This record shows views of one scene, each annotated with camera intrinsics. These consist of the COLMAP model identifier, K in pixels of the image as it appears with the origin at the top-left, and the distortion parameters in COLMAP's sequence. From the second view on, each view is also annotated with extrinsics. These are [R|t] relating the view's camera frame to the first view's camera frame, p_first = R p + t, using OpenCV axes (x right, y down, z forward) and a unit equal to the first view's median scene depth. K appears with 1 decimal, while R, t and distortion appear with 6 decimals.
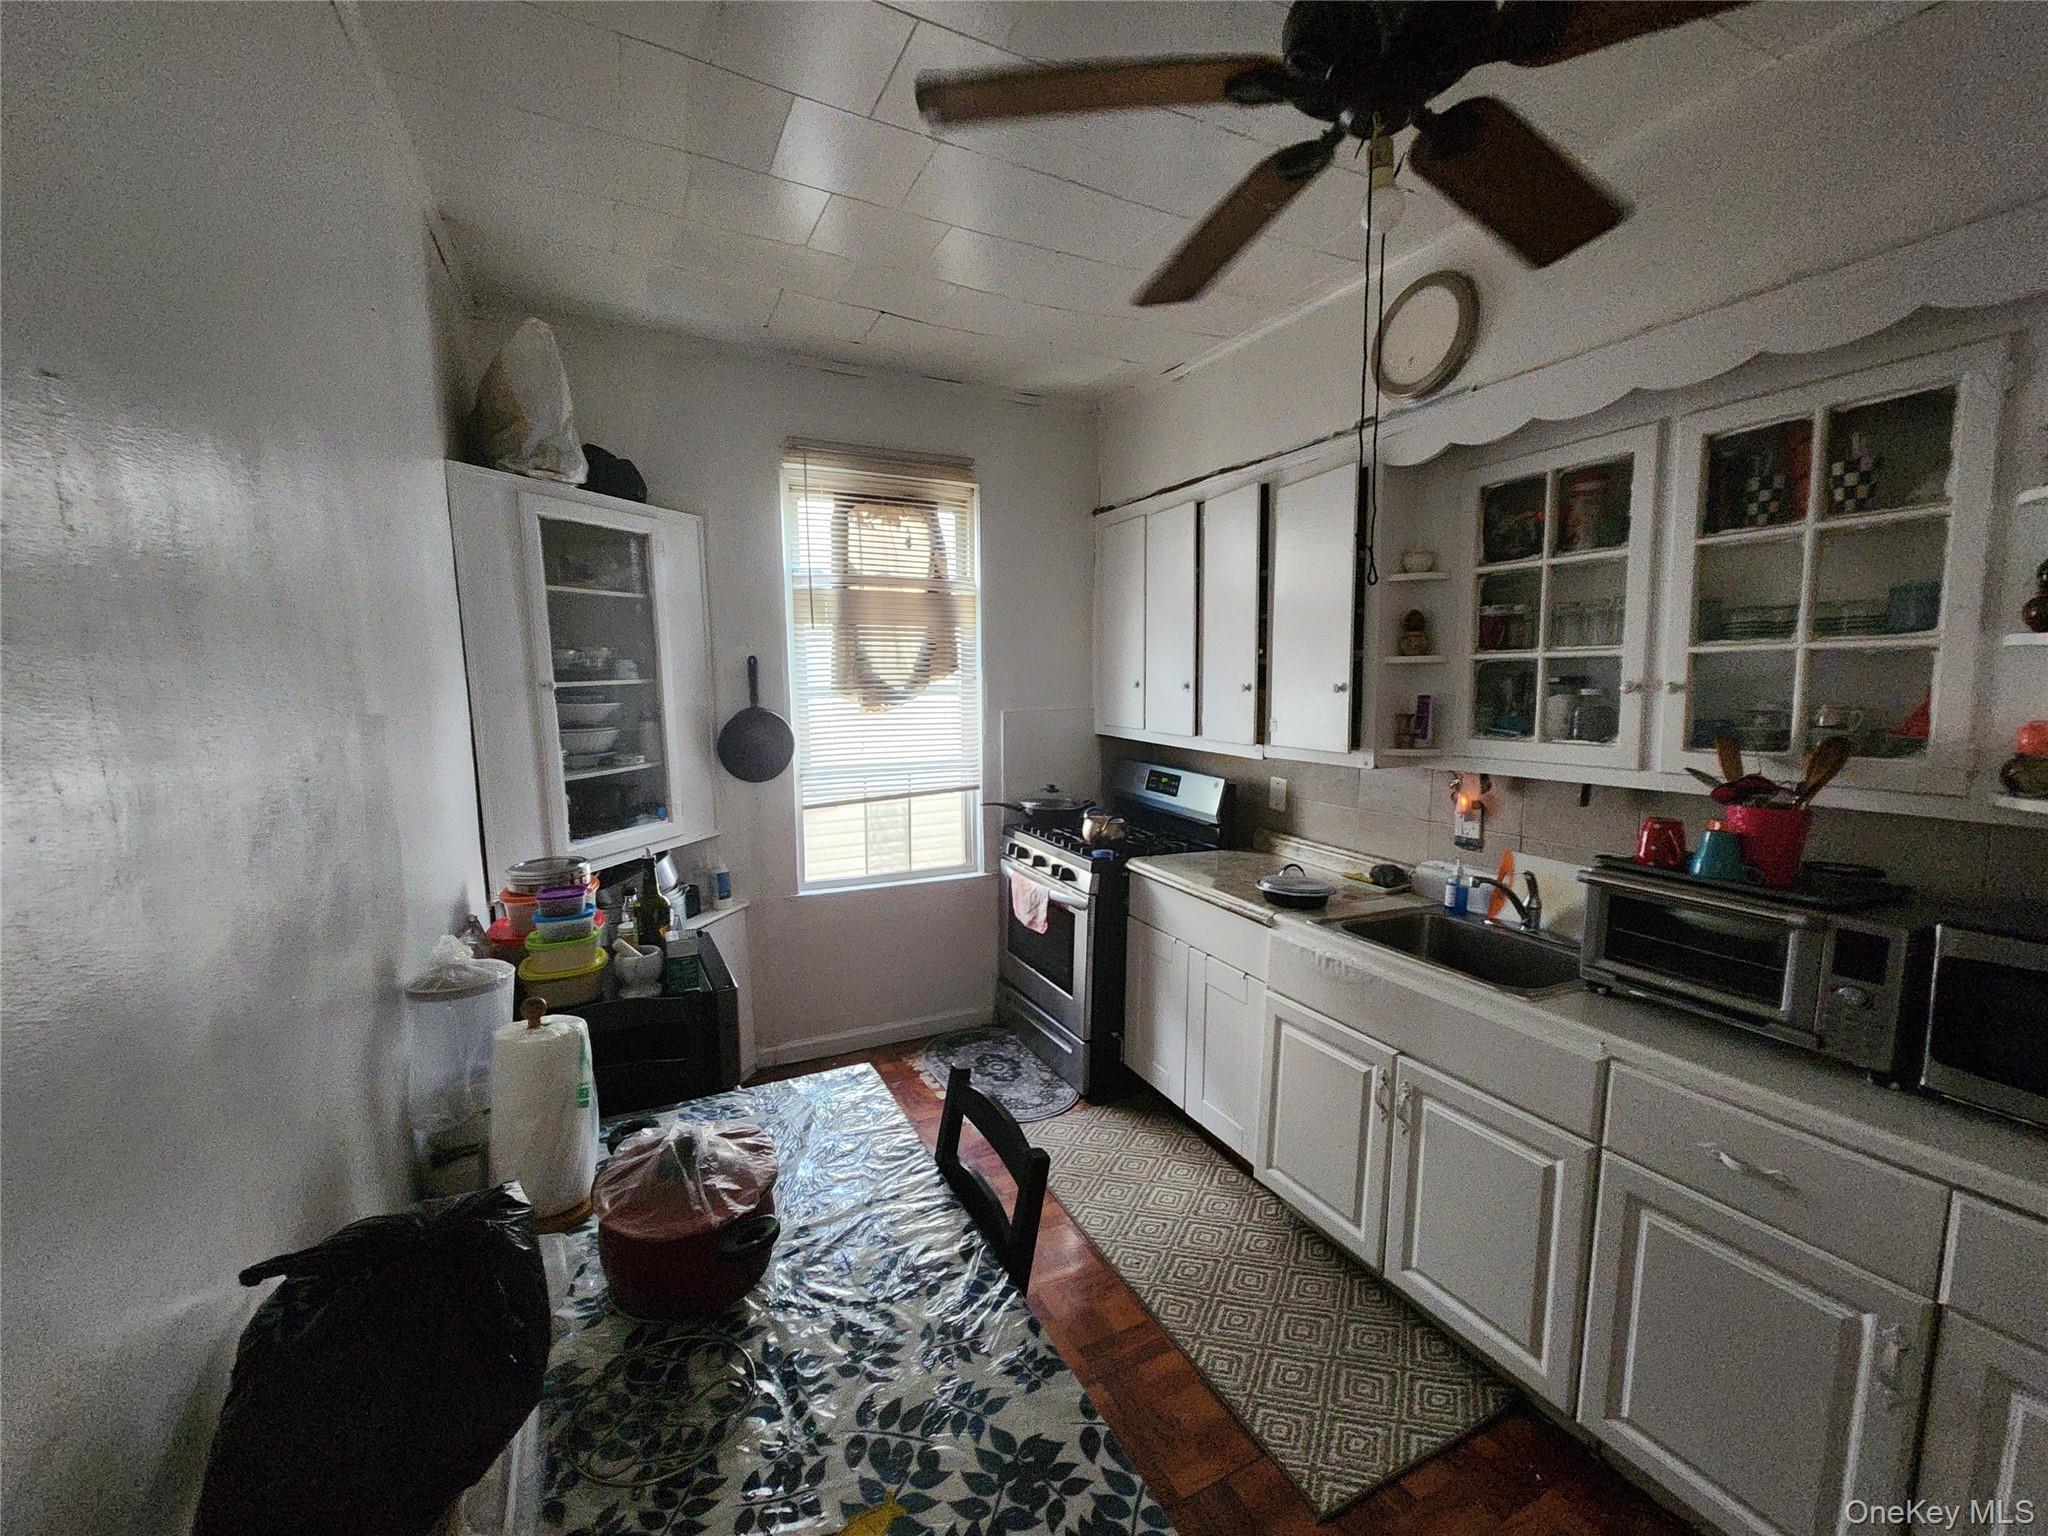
lens RADIAL K [[843.9, 0, 1035.2], [0, 843.9, 770.3], [0, 0, 1]] dist [0.003772, 0.000149]
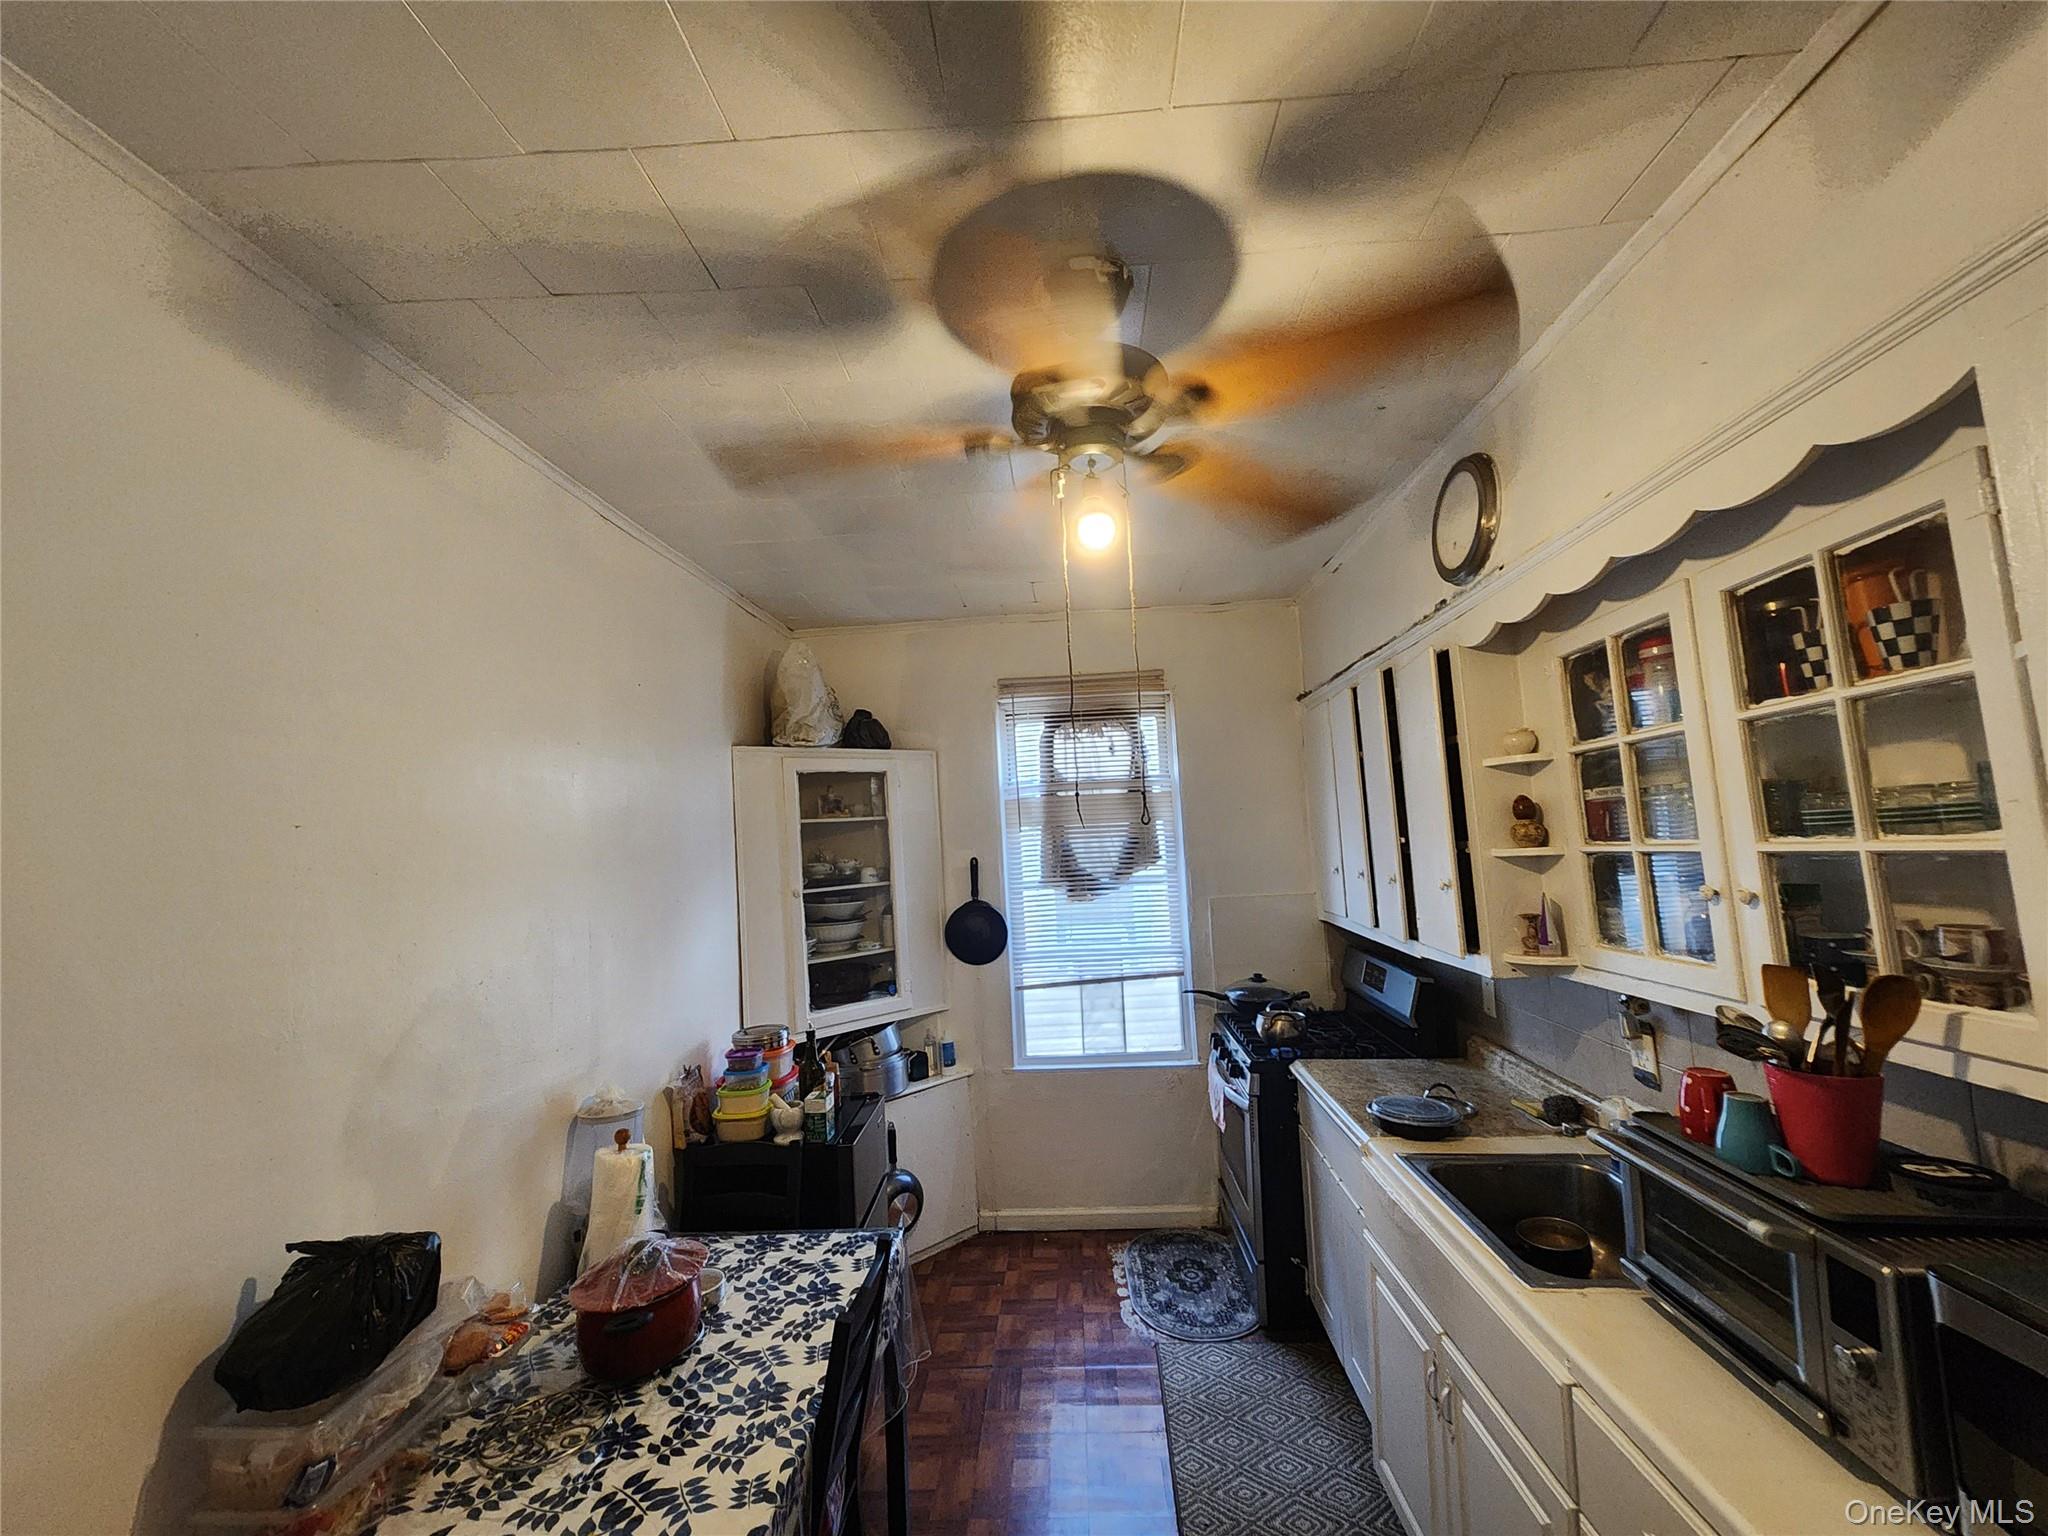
lens RADIAL K [[843.9, 0, 1028.3], [0, 843.9, 772.3], [0, 0, 1]] dist [0.003772, 0.000149]
pose [[0.869143, -0.081333, -0.487827, 0.363932], [-0.011633, 0.982749, -0.184576, -0.036827], [0.494424, 0.166098, 0.853204, -0.011570]]
